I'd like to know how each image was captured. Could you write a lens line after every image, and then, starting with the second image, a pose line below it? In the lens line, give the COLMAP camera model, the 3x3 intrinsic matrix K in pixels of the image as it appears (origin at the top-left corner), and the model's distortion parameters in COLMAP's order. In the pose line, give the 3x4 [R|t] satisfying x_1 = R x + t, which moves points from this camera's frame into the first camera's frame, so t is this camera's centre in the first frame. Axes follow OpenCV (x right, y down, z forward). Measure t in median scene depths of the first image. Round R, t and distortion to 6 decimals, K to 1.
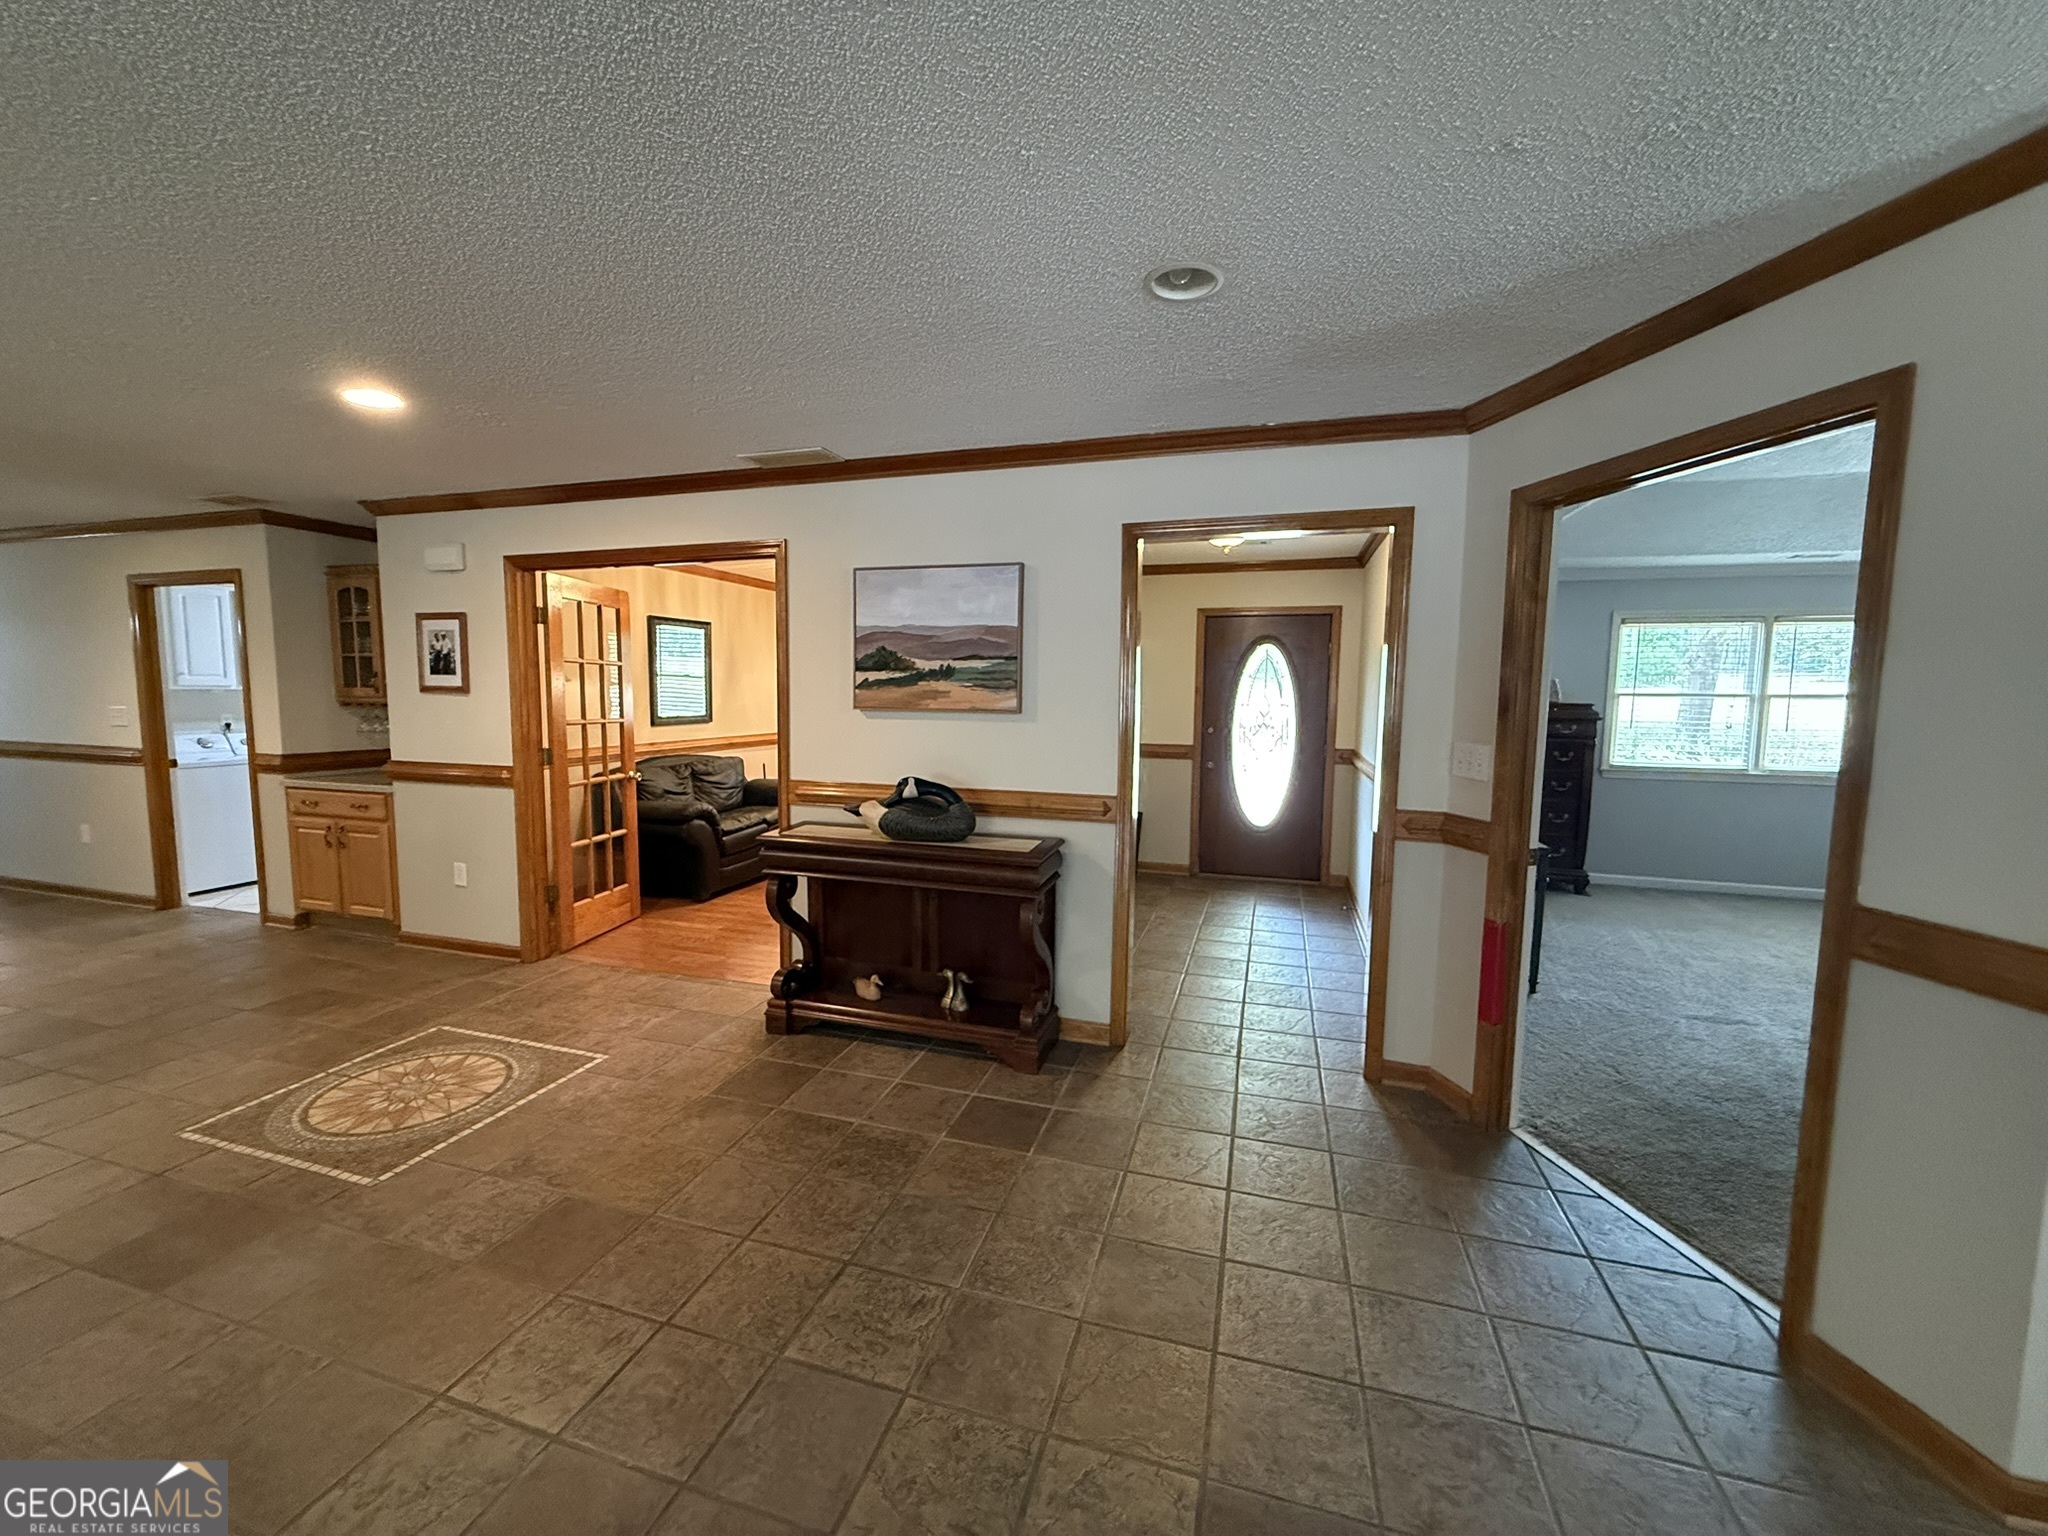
lens RADIAL K [[814.0, 0, 1016.5], [0, 814.0, 765.5], [0, 0, 1]] dist [-0.000538, -0.000574]
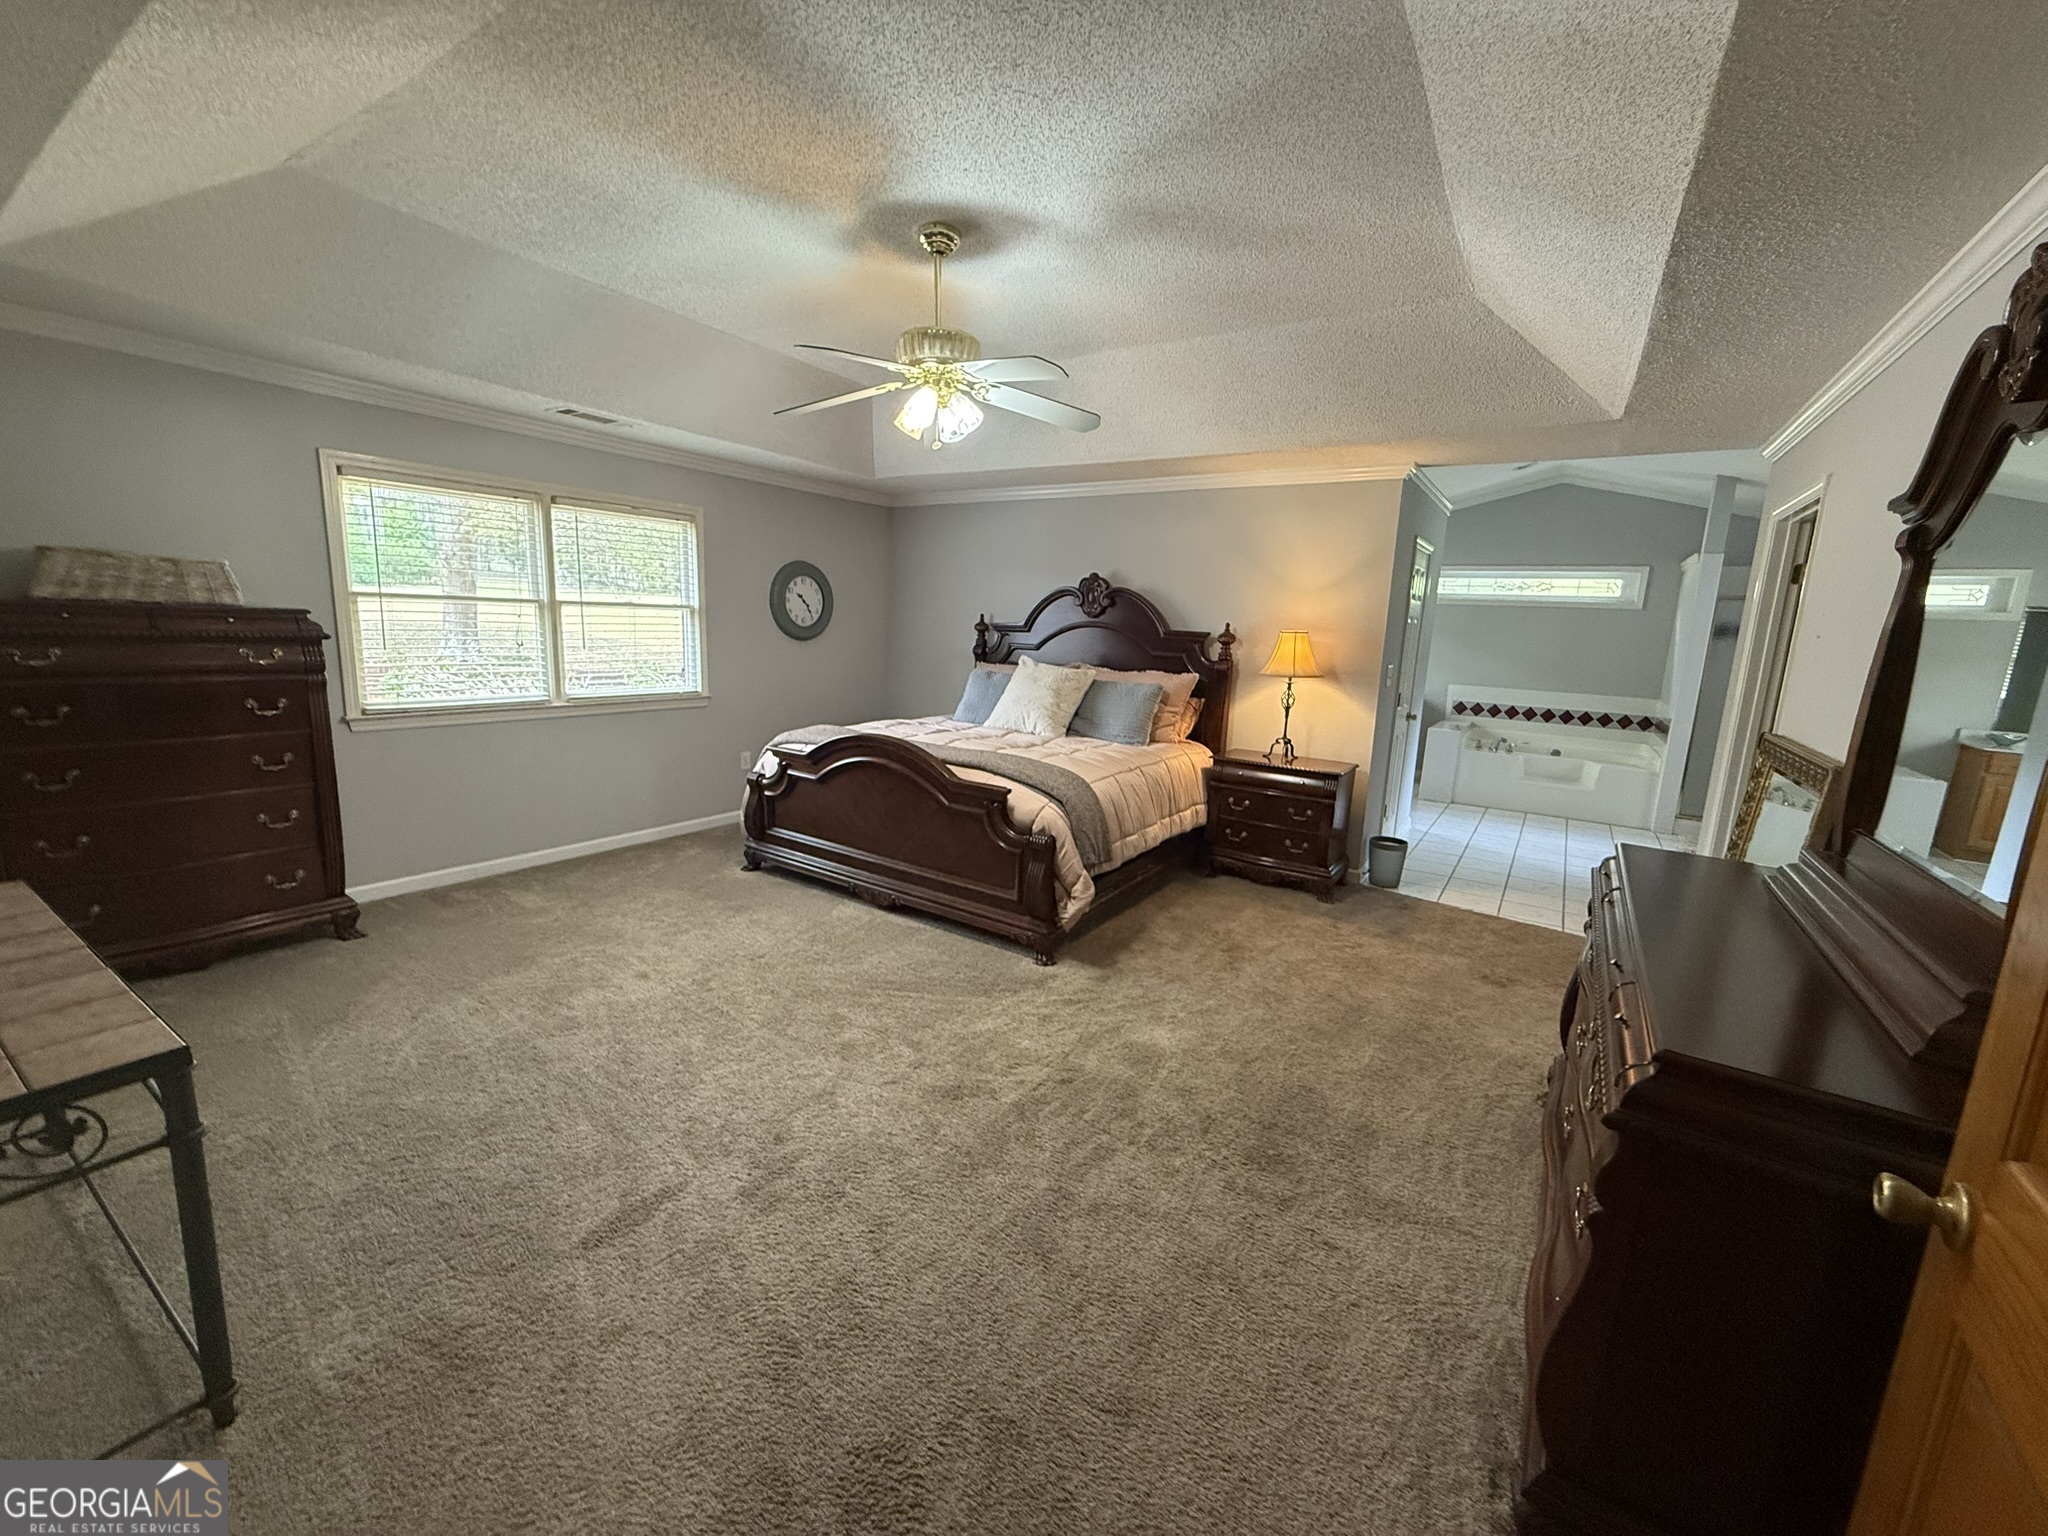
lens RADIAL K [[813.8, 0, 1024.0], [0, 813.8, 768.0], [0, 0, 1]] dist [0.000346, -0.000113]
pose [[0.272384, -0.172114, 0.946670, 0.248557], [0.052431, 0.985065, 0.164009, -0.029449], [-0.960759, 0.004961, 0.277340, 0.313913]]
